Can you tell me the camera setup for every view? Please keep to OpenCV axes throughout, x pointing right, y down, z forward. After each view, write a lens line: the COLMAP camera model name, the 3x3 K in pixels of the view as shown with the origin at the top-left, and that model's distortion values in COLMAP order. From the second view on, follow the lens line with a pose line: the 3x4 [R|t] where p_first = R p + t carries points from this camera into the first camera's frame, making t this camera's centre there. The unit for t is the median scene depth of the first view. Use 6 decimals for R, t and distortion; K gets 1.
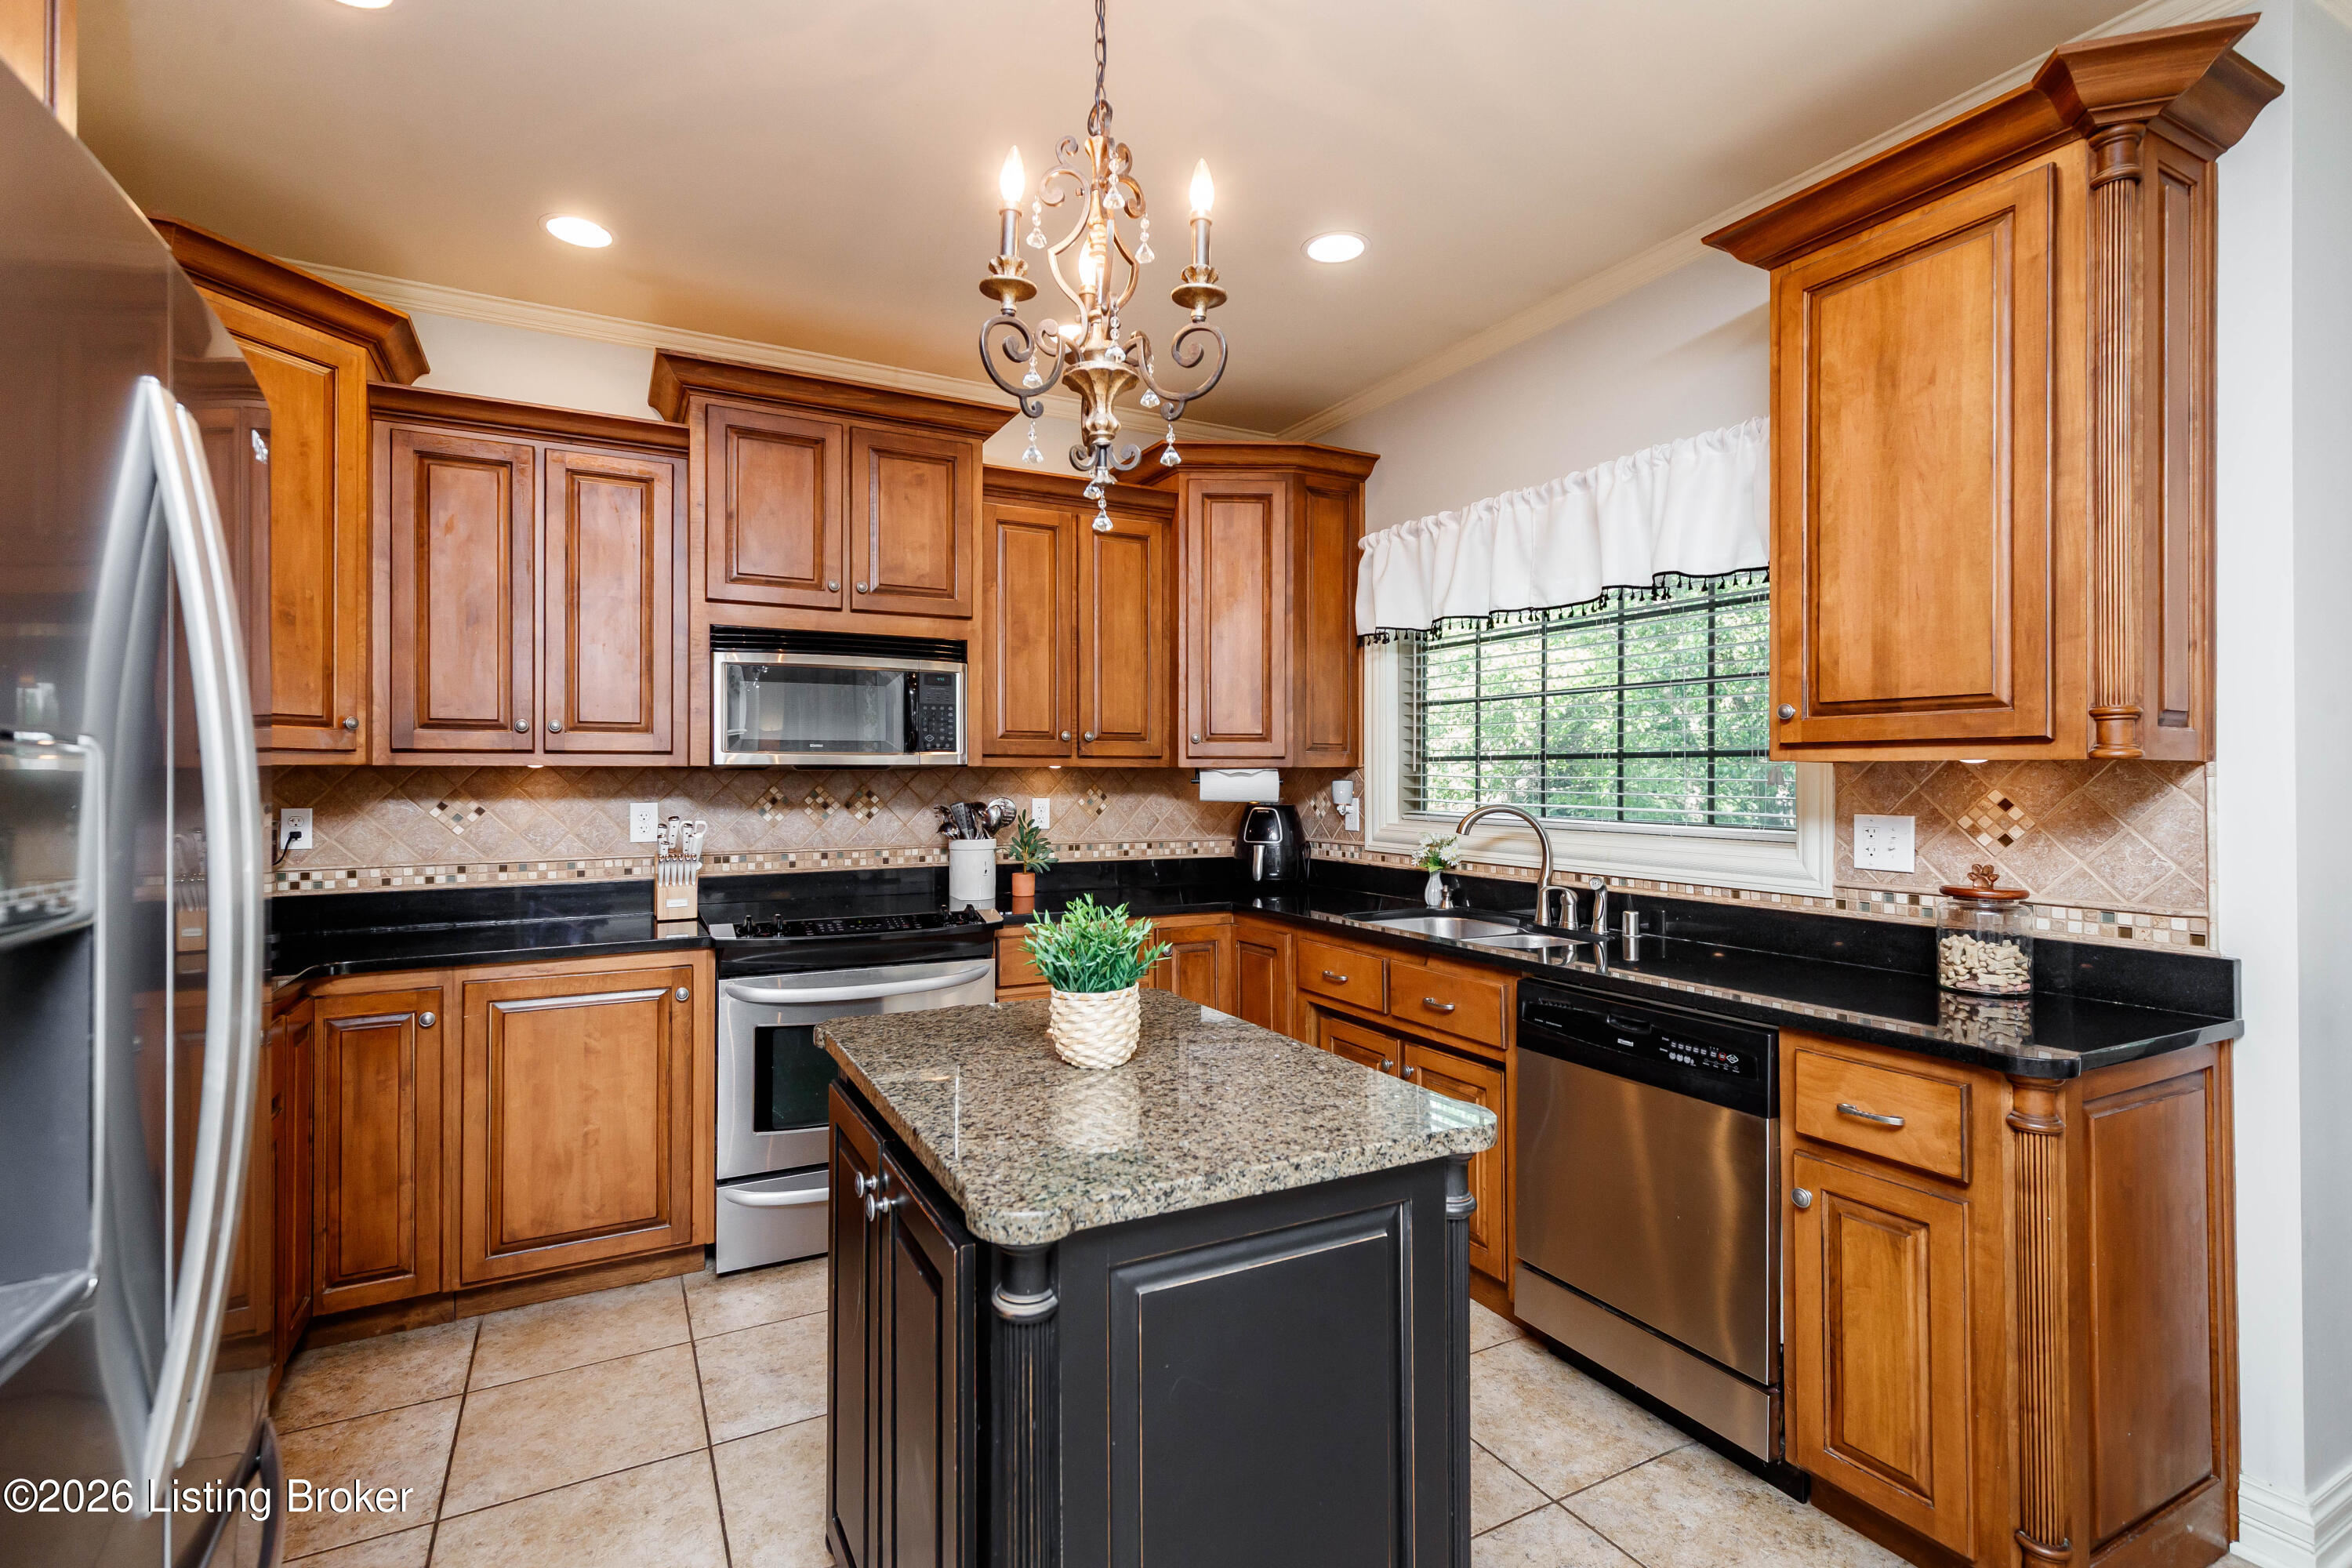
lens RADIAL K [[1096.7, 0, 1178.9], [0, 1096.7, 767.0], [0, 0, 1]] dist [0.008482, -0.002343]
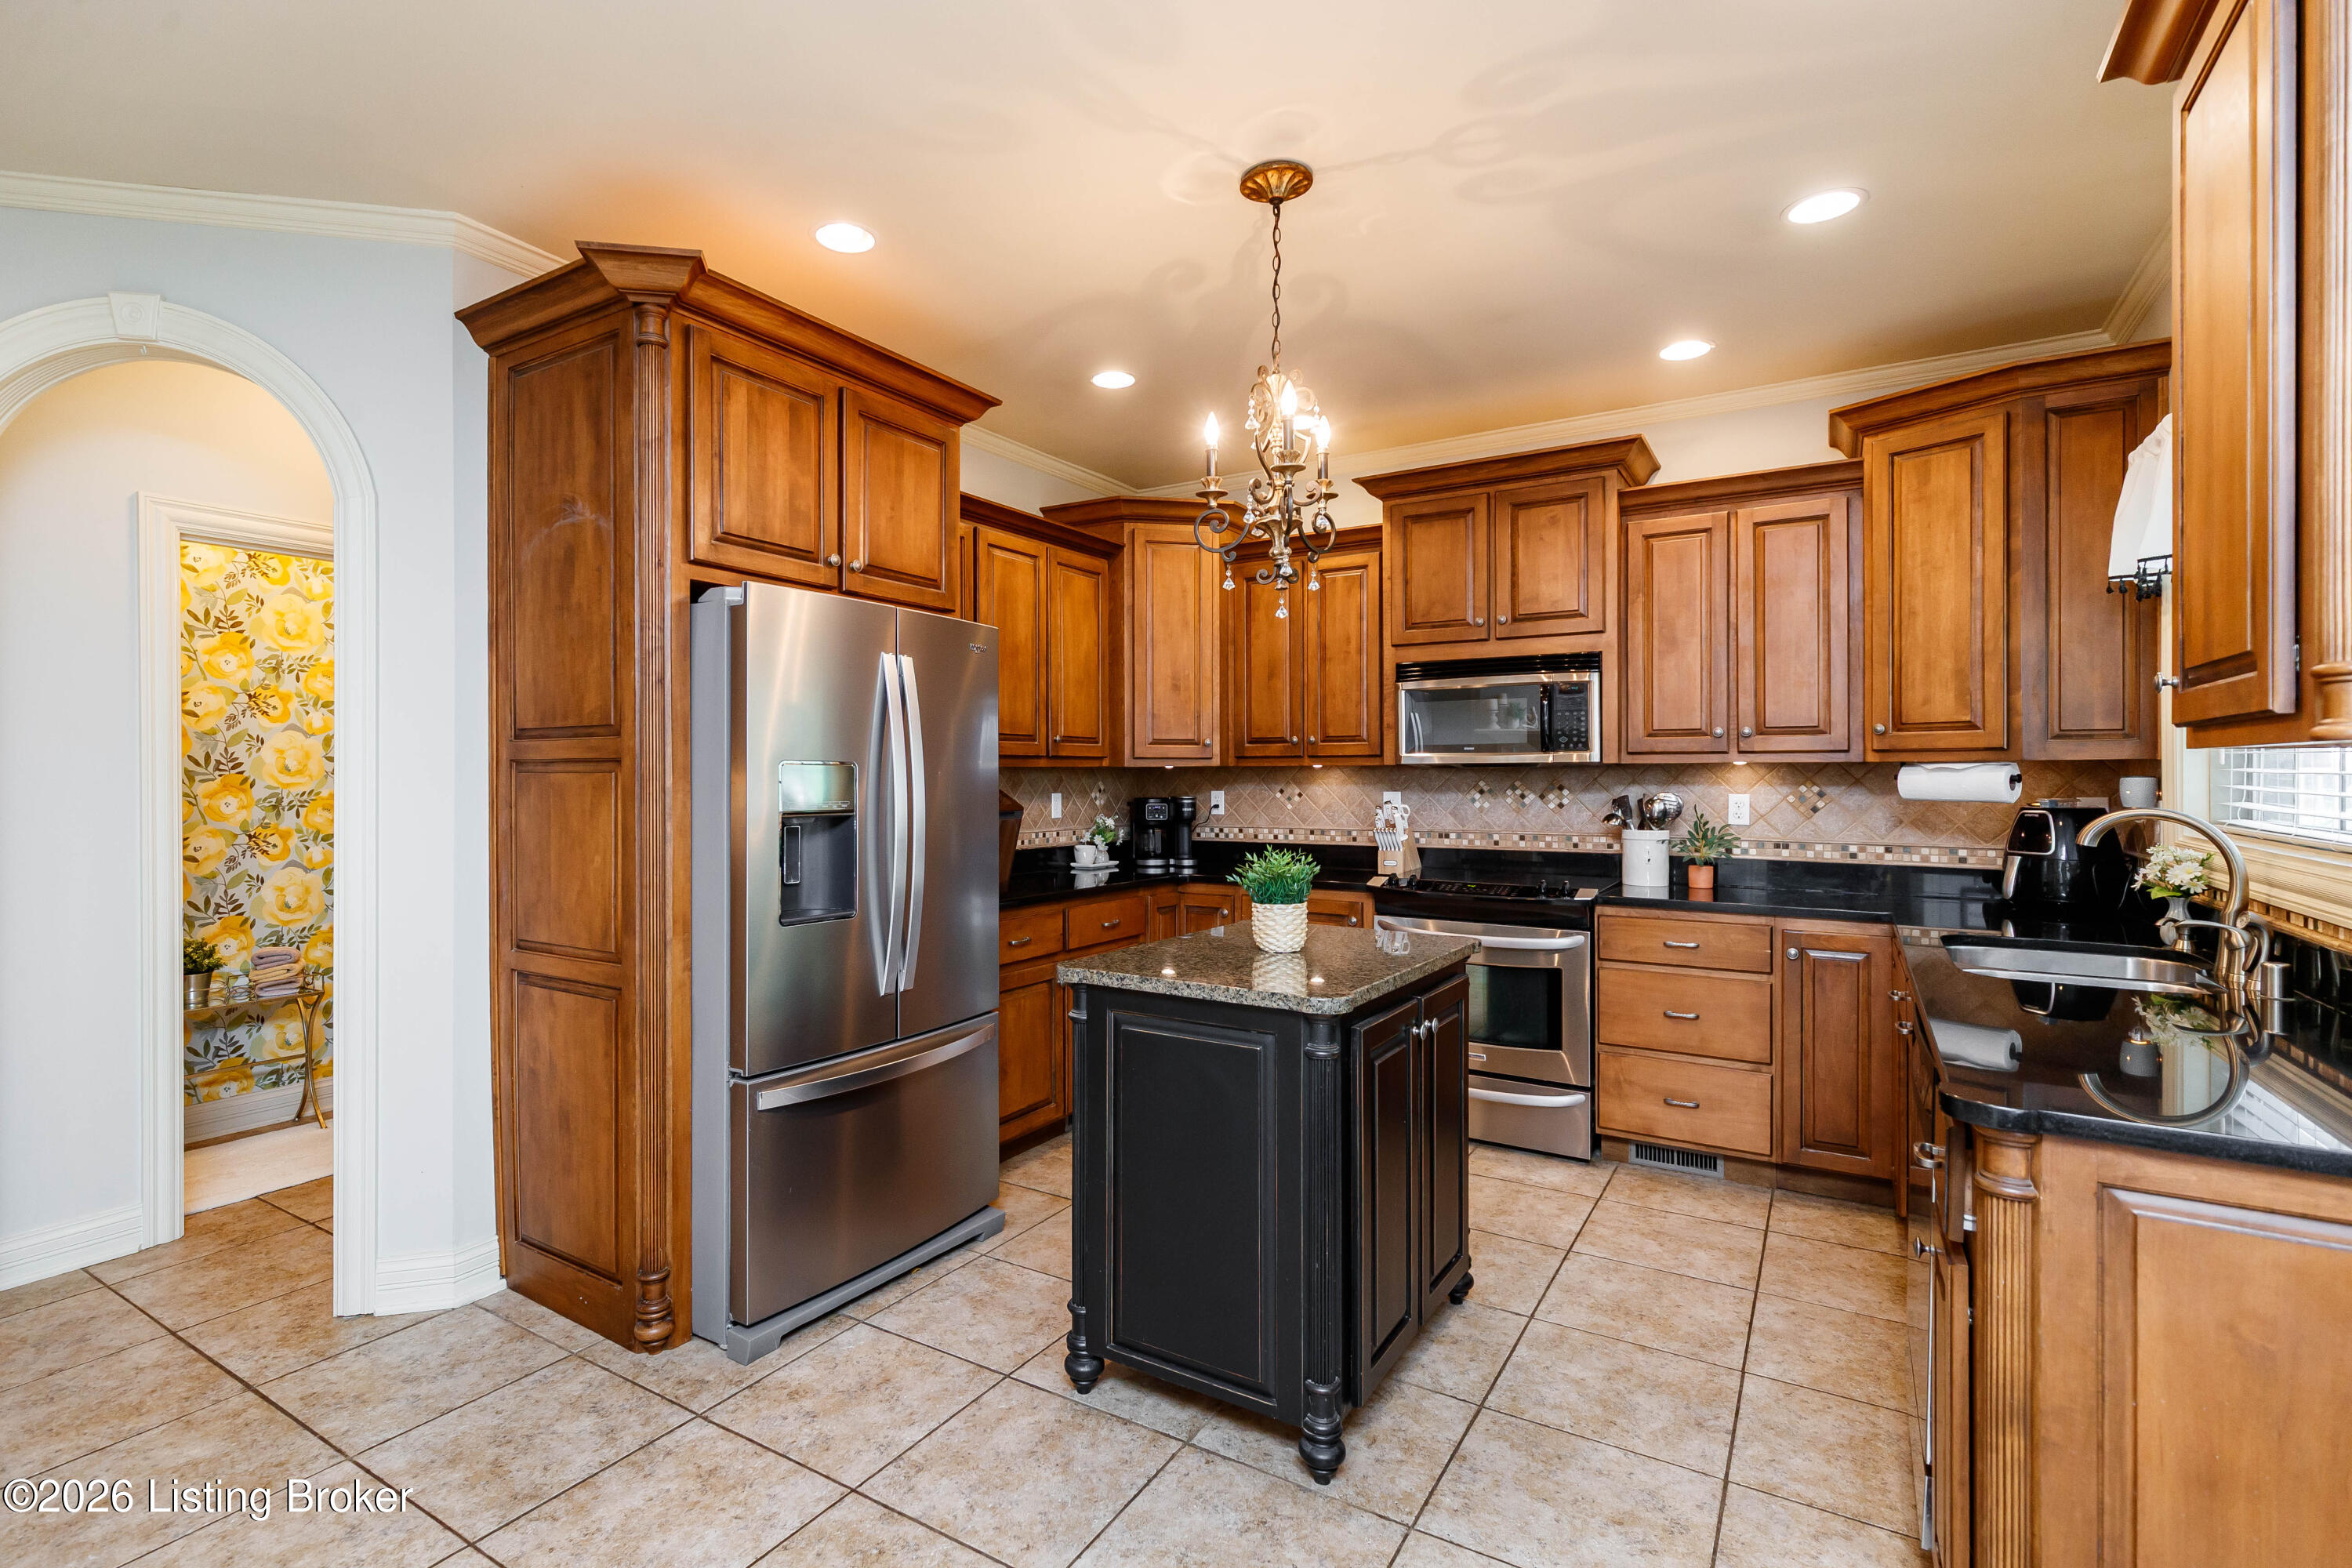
lens RADIAL K [[1096.7, 0, 1114.7], [0, 1096.7, 771.3], [0, 0, 1]] dist [0.008482, -0.002343]
pose [[0.492118, -0.002965, -0.870523, 0.637739], [0.008011, 0.999967, 0.001123, 0.002498], [0.870491, -0.007526, 0.492126, 0.006587]]
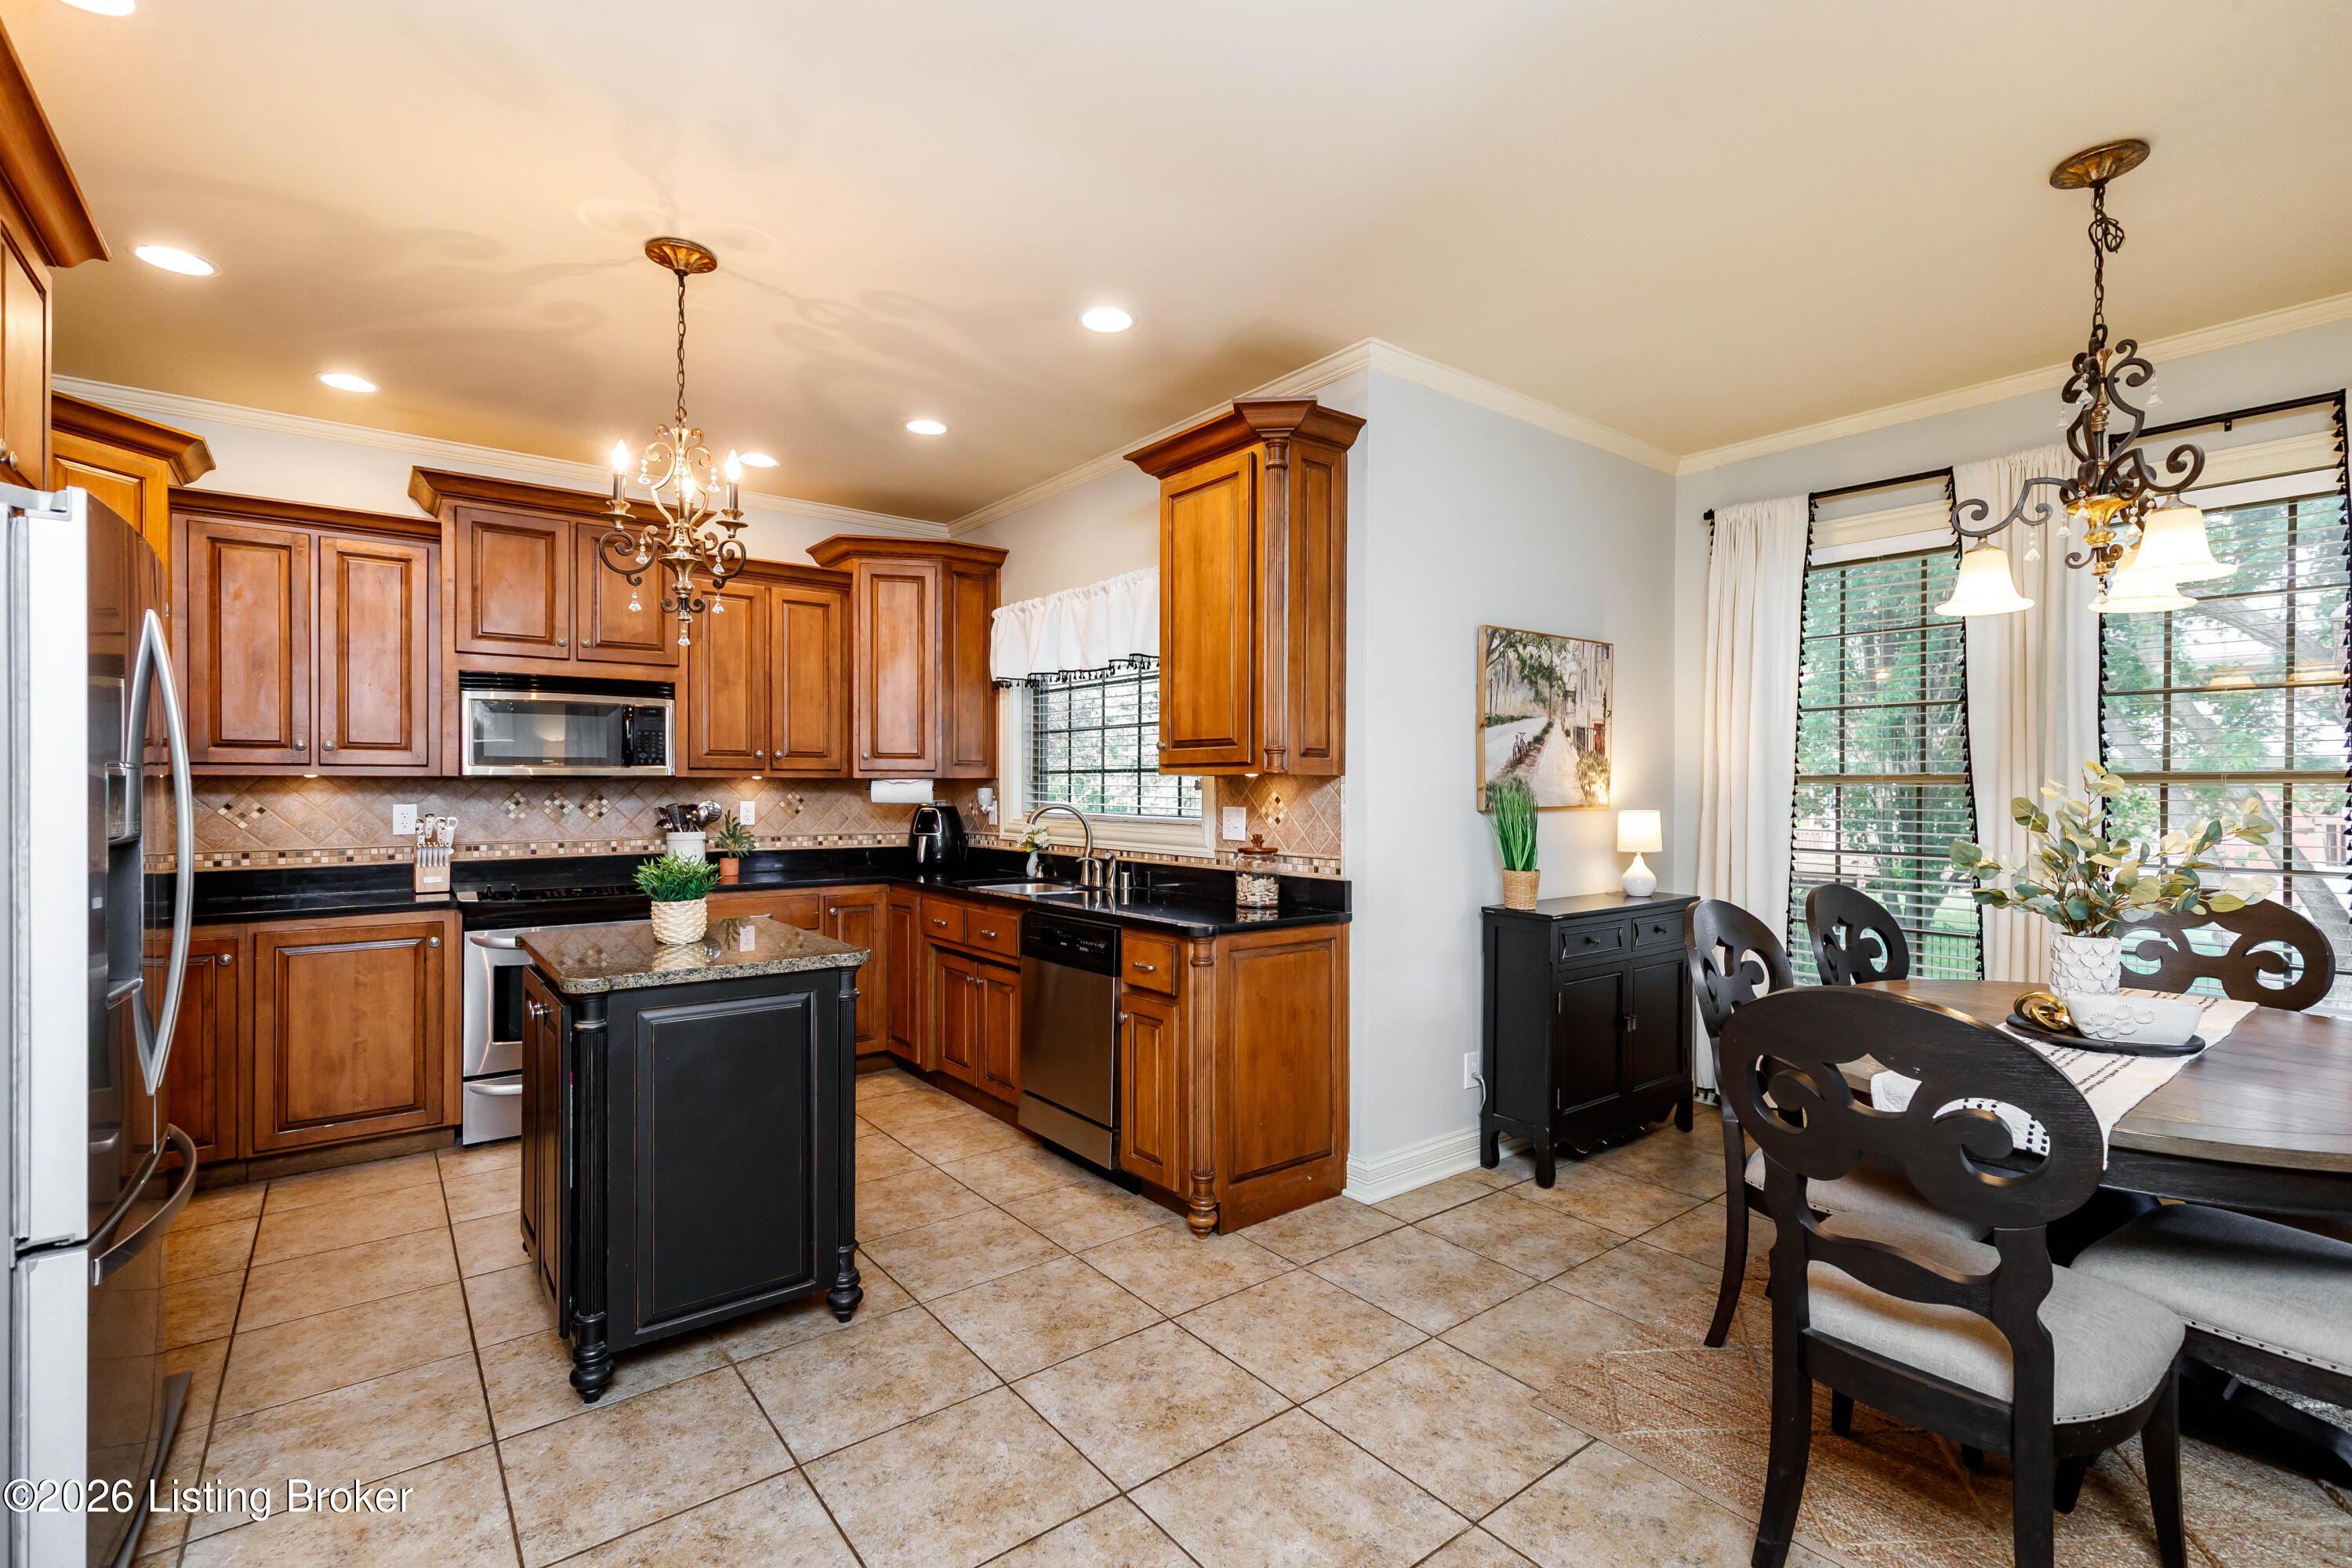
lens RADIAL K [[1046.5, 0, 1194.3], [0, 1046.5, 784.9], [0, 0, 1]] dist [0.005496, -0.001291]
pose [[0.983356, 0.001189, 0.181688, 0.232507], [-0.002385, 0.999977, 0.006365, -0.000102], [-0.181676, -0.006693, 0.983336, -0.440081]]
